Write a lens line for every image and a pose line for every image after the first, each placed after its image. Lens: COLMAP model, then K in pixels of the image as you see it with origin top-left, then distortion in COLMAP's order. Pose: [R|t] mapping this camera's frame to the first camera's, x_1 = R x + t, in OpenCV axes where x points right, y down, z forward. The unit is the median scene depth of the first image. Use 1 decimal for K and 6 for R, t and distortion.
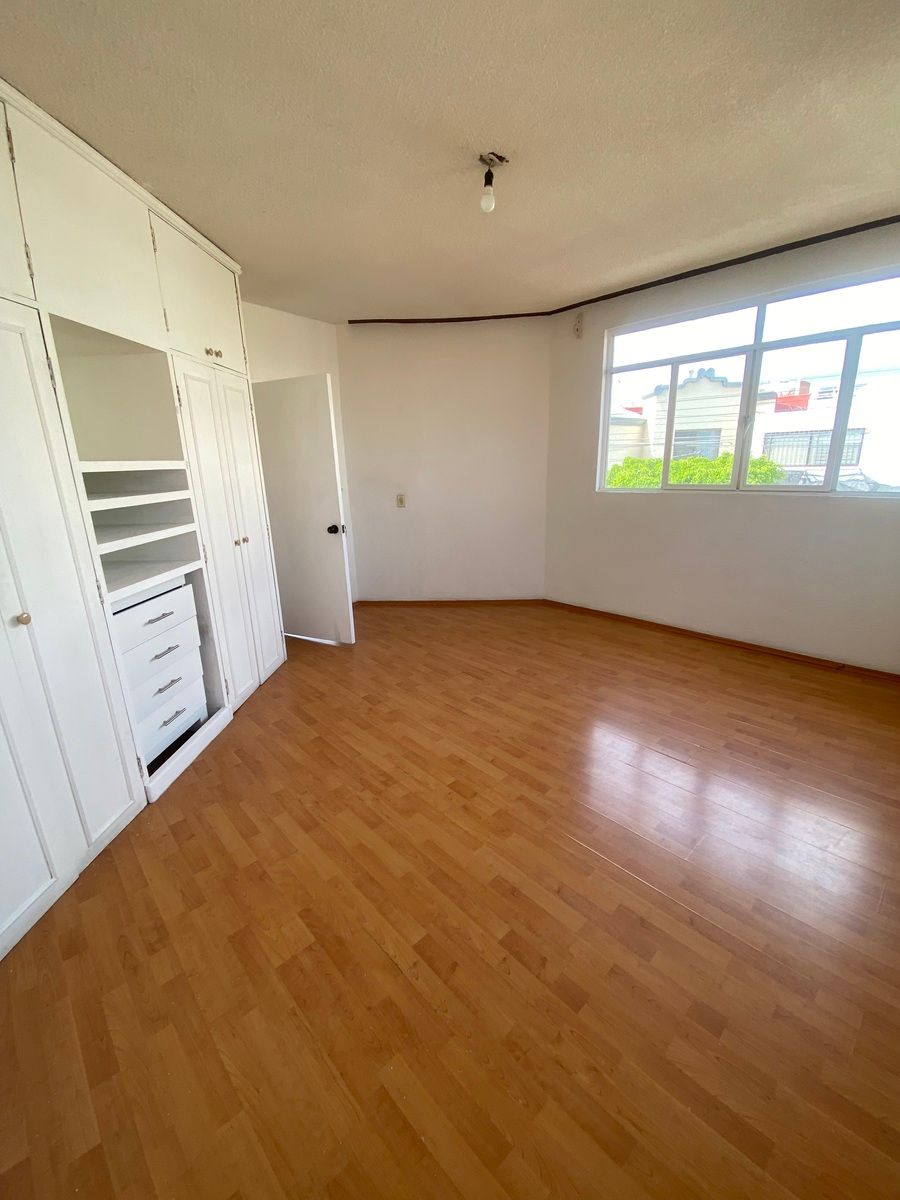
lens RADIAL K [[485.7, 0, 450.0], [0, 485.7, 600.0], [0, 0, 1]] dist [0.025381, -0.022181]
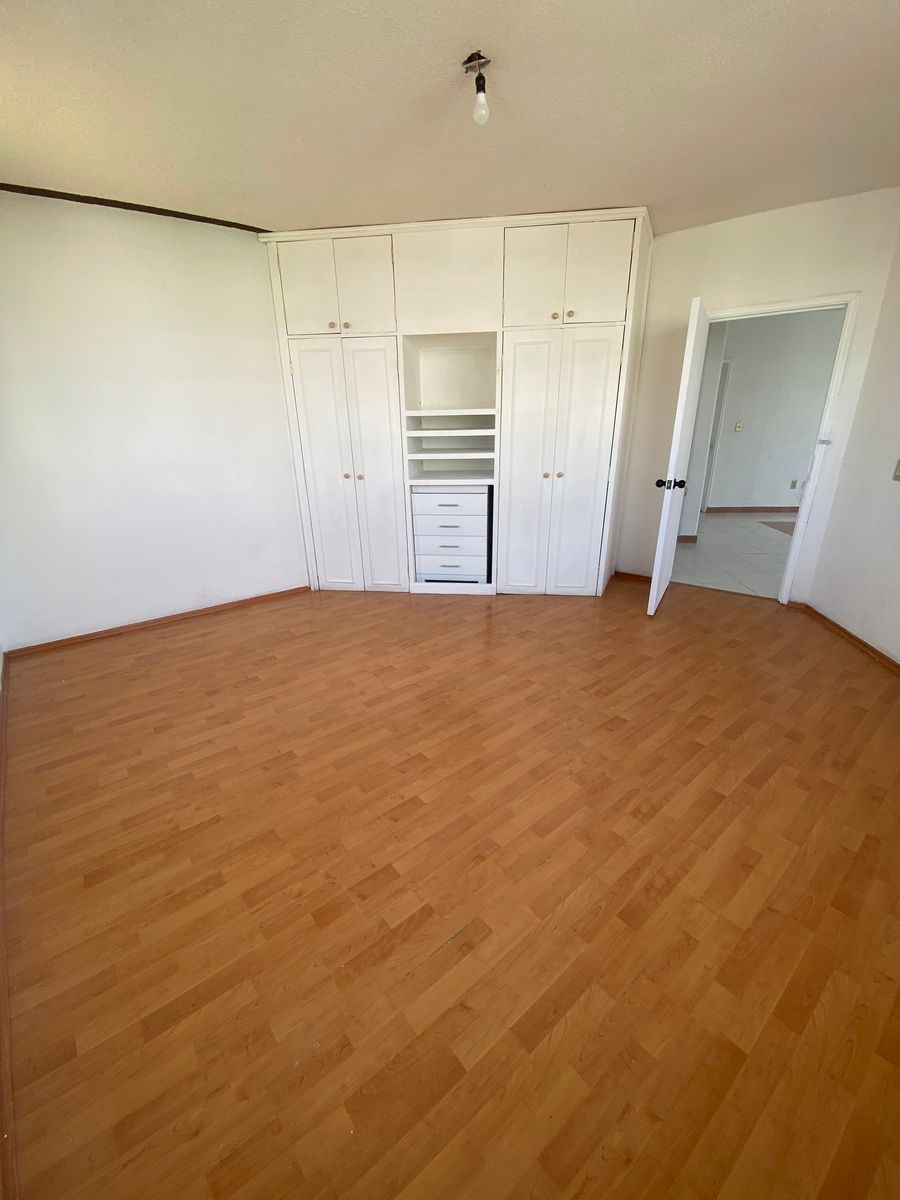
lens RADIAL K [[478.2, 0, 450.0], [0, 478.2, 600.0], [0, 0, 1]] dist [0.042795, -0.021282]
pose [[-0.056437, 0.382496, -0.922232, 1.004381], [-0.258783, 0.886532, 0.383526, -0.289115], [0.964285, 0.260303, 0.048950, 0.929941]]
